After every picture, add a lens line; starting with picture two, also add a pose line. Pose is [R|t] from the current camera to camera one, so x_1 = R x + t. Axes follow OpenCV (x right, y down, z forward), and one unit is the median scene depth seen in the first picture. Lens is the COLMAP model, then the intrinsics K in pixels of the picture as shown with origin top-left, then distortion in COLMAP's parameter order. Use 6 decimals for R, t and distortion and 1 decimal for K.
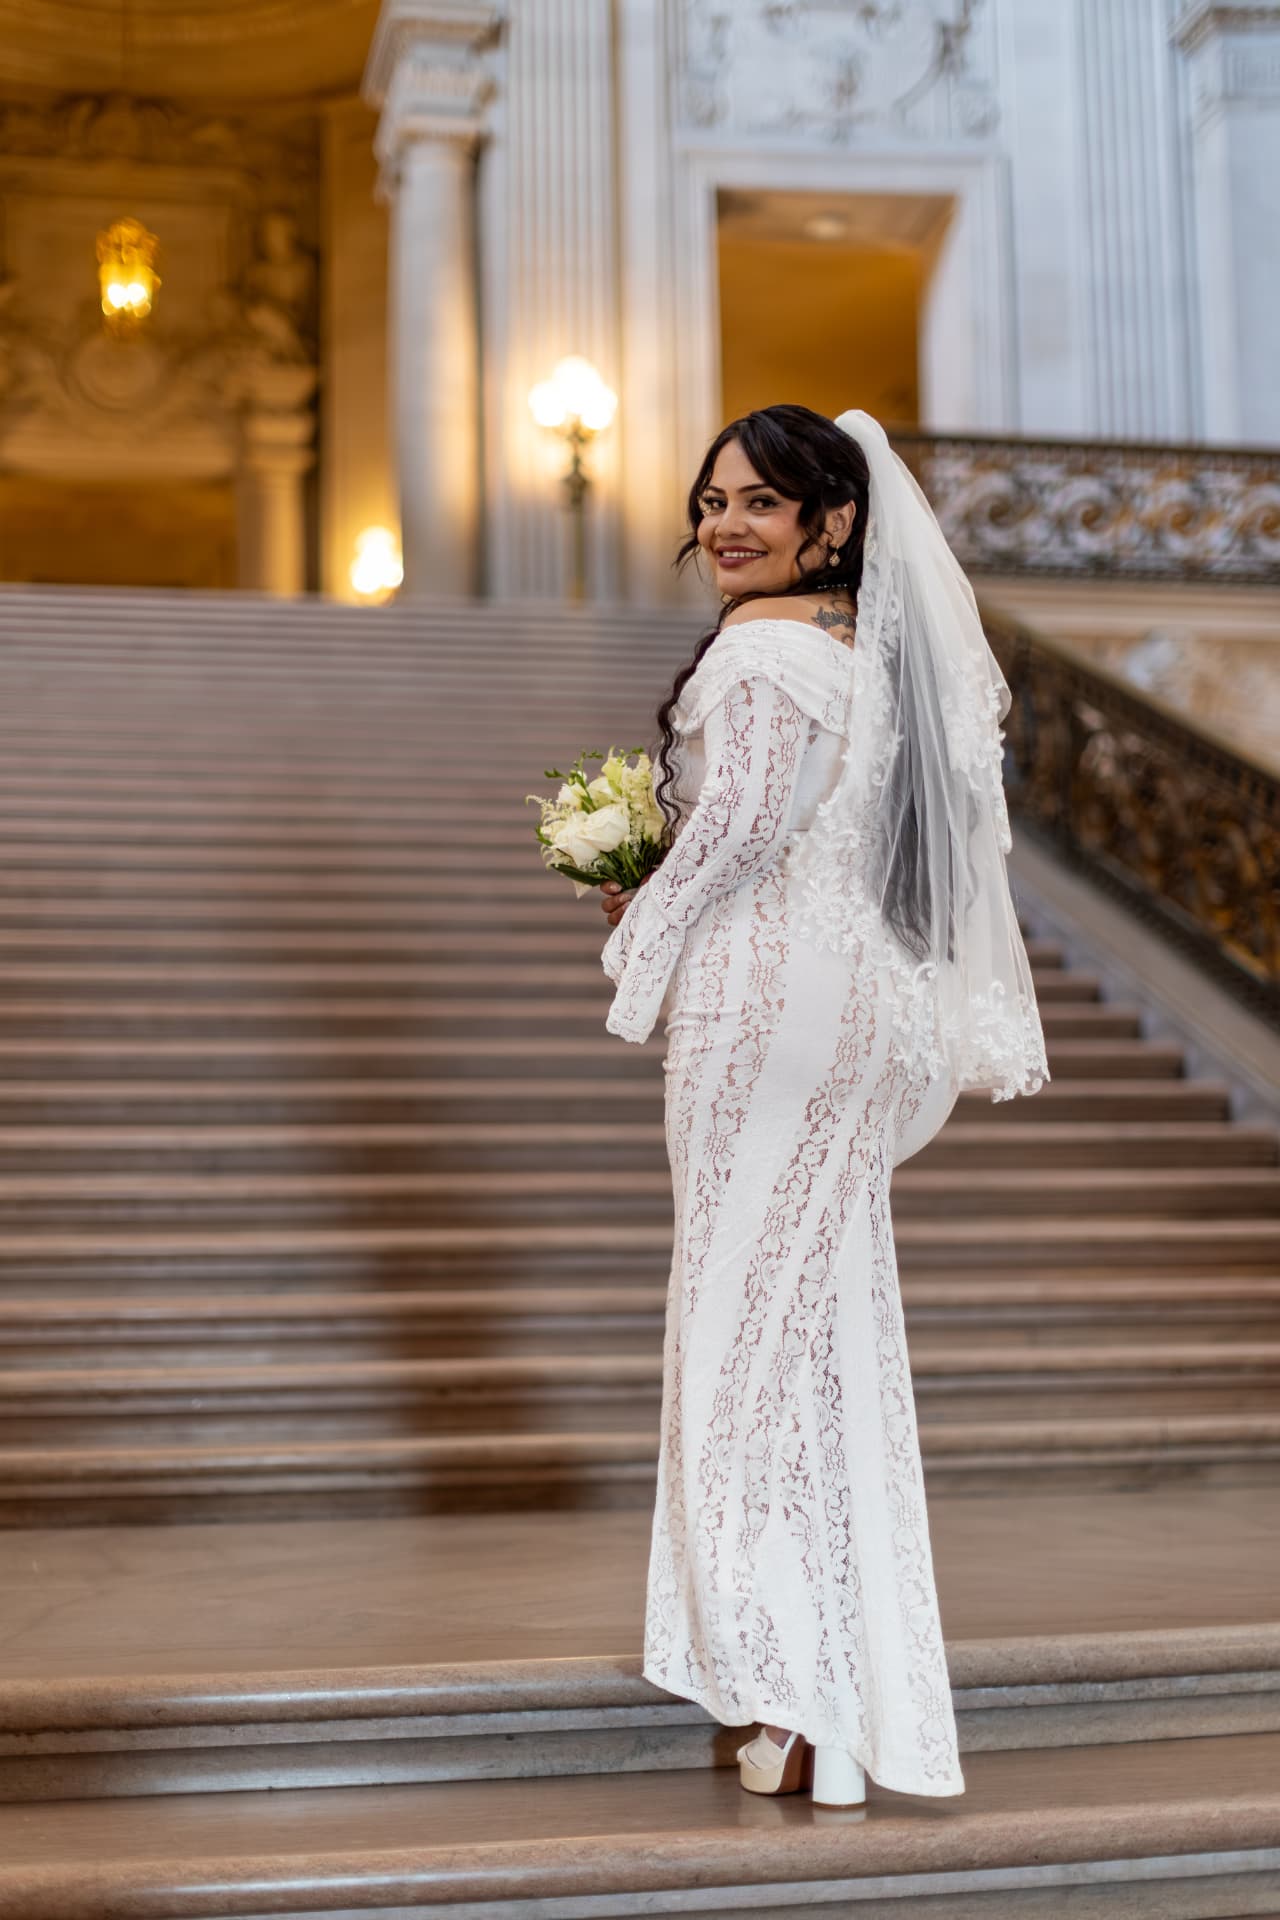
lens RADIAL K [[2785.7, 0, 590.7], [0, 2785.7, 961.2], [0, 0, 1]] dist [0.029070, 0.081827]
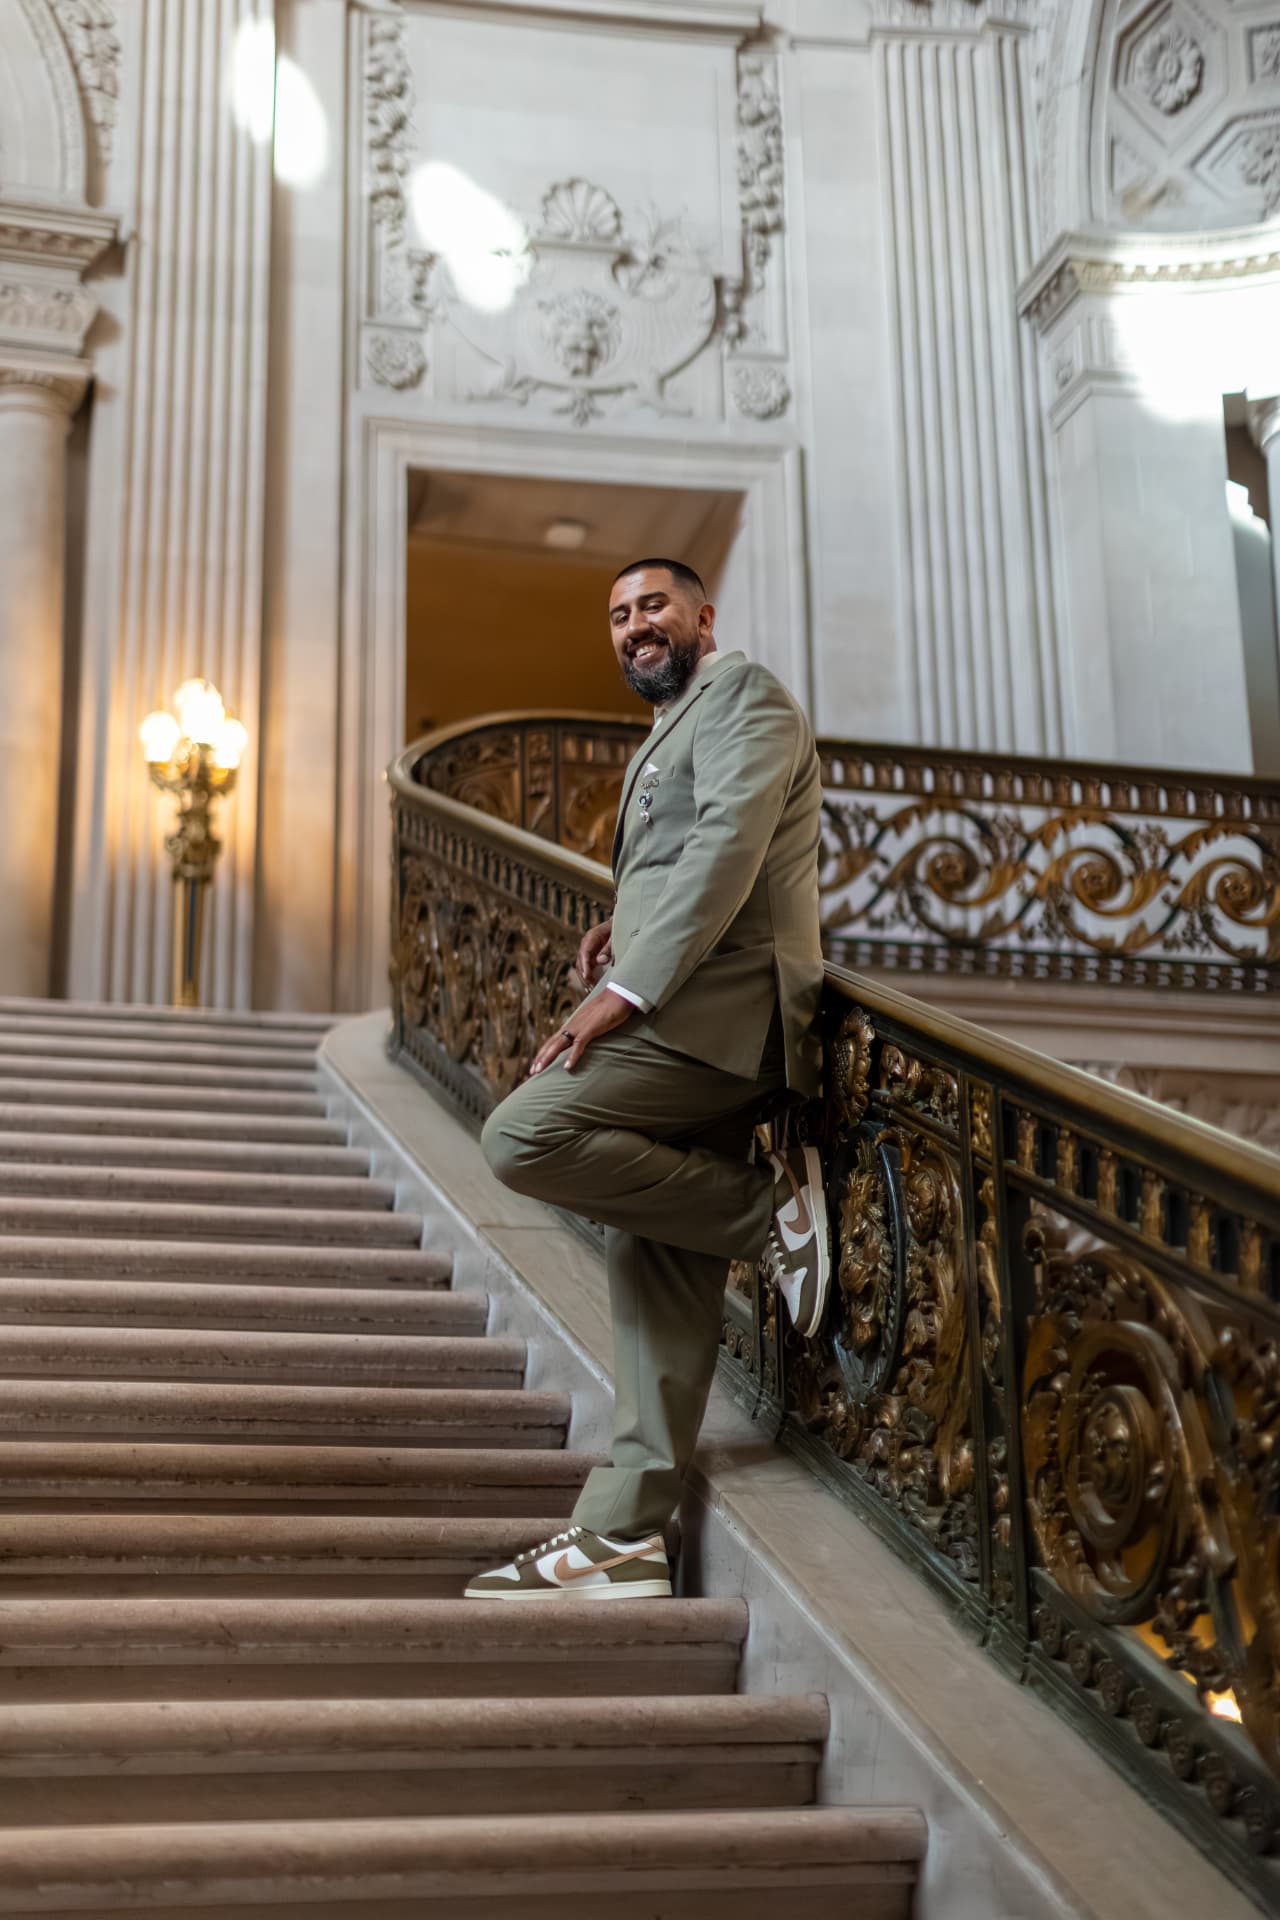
lens RADIAL K [[2793.0, 0, 640.0], [0, 2793.0, 960.0], [0, 0, 1]] dist [0.003458, 0.030444]
pose [[0.995845, 0.020831, 0.088654, 0.041660], [-0.006074, 0.986513, -0.163573, -0.029576], [-0.090865, 0.162355, 0.982540, 0.291284]]
